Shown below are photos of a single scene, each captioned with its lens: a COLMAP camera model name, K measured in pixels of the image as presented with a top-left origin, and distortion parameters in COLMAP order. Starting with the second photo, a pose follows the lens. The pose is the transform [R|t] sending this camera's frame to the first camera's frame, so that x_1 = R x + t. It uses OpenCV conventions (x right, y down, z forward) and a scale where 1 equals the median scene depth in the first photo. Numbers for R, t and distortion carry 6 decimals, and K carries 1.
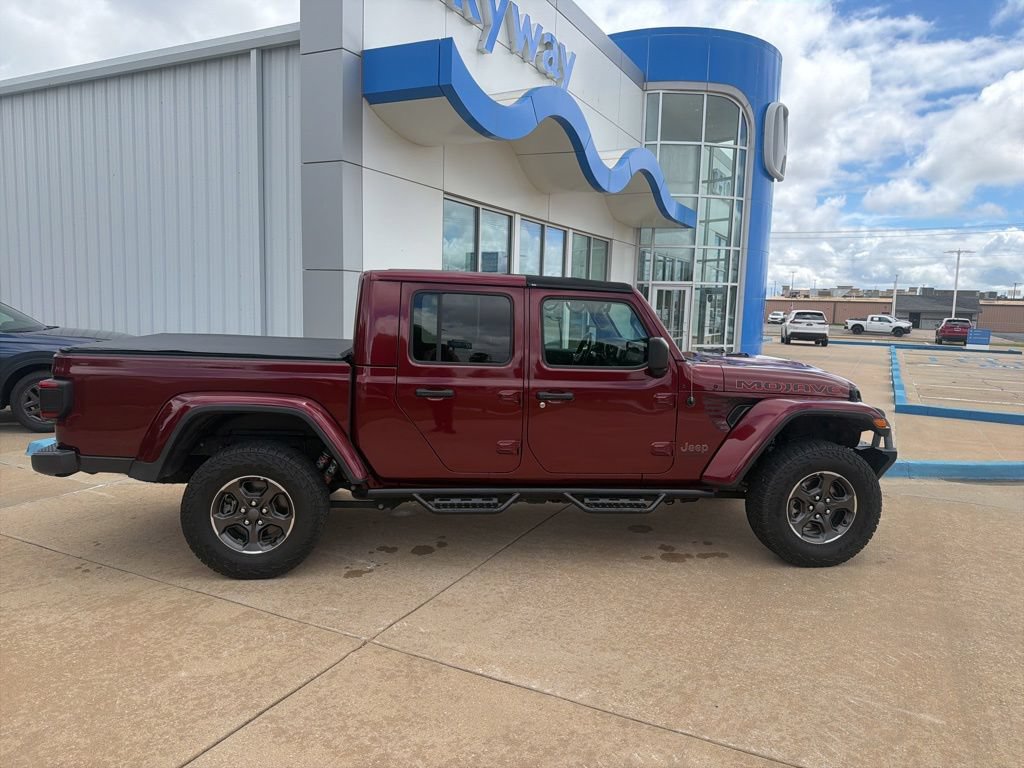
lens RADIAL K [[721.5, 0, 543.6], [0, 721.5, 357.1], [0, 0, 1]] dist [0.020826, -0.027801]
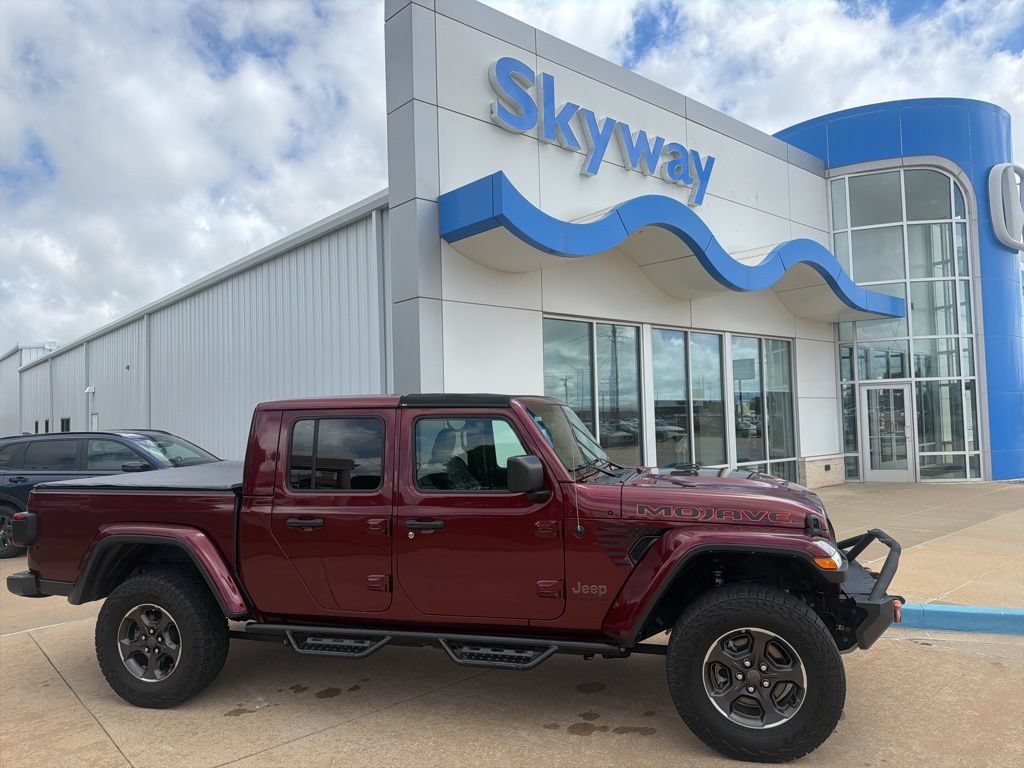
lens RADIAL K [[721.5, 0, 523.7], [0, 721.5, 343.0], [0, 0, 1]] dist [0.020826, -0.027801]
pose [[0.922600, -0.093562, -0.374240, 0.472448], [0.025656, 0.982876, -0.182476, -0.003348], [0.384905, 0.158751, 0.909201, 0.164056]]
